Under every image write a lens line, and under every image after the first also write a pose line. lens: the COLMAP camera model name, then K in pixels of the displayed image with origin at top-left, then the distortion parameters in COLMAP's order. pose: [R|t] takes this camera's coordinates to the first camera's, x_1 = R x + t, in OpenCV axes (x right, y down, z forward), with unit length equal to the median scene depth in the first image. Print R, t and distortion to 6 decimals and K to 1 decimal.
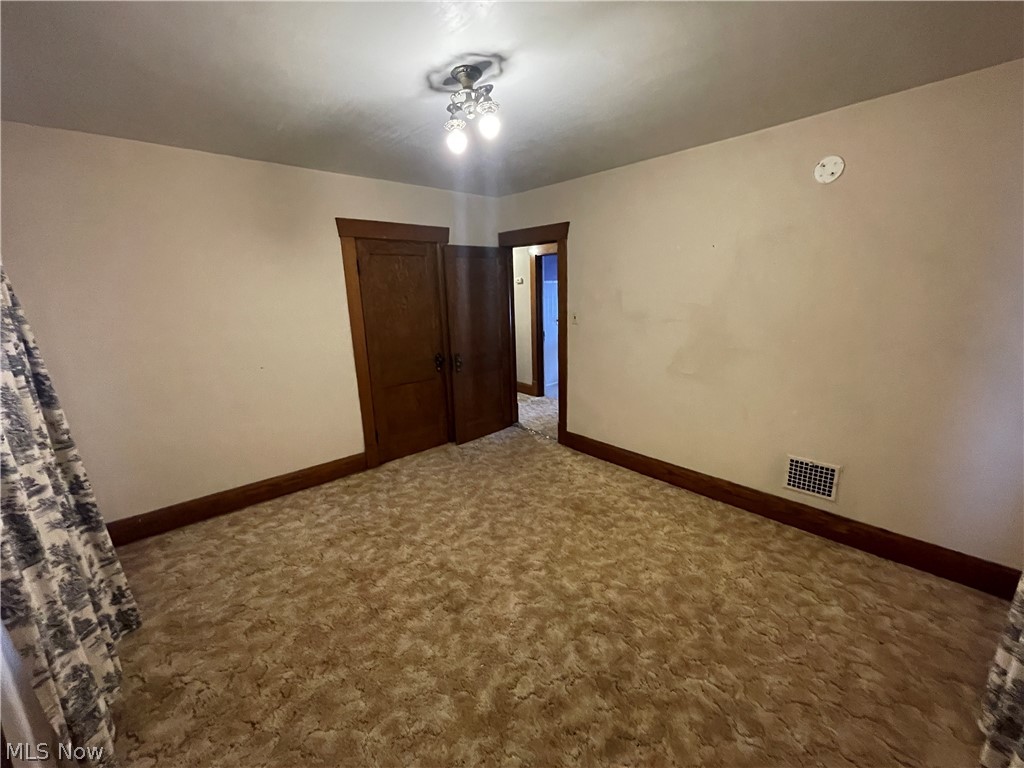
lens RADIAL K [[413.7, 0, 512.0], [0, 413.7, 384.0], [0, 0, 1]] dist [0.000029, 0.000025]
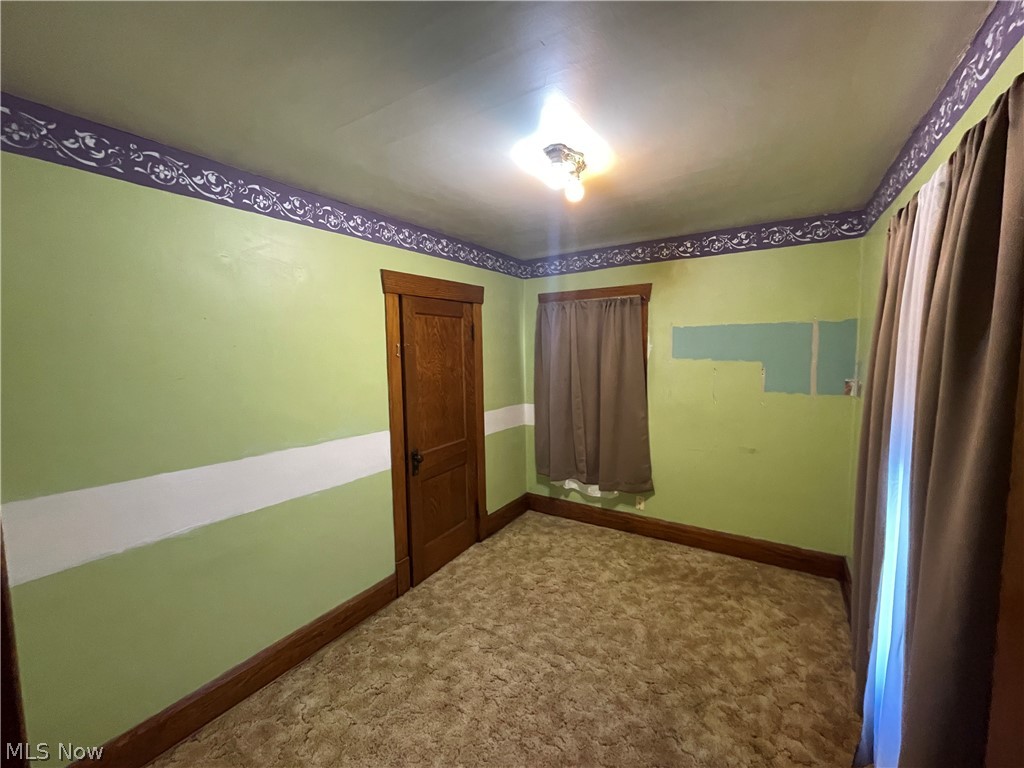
lens RADIAL K [[413.7, 0, 512.0], [0, 413.7, 384.0], [0, 0, 1]] dist [0.000029, 0.000025]
pose [[0.967035, -0.026982, 0.253211, -0.328596], [0.064069, 0.988163, -0.139389, -0.038883], [-0.246453, 0.151017, 0.957316, 0.155585]]
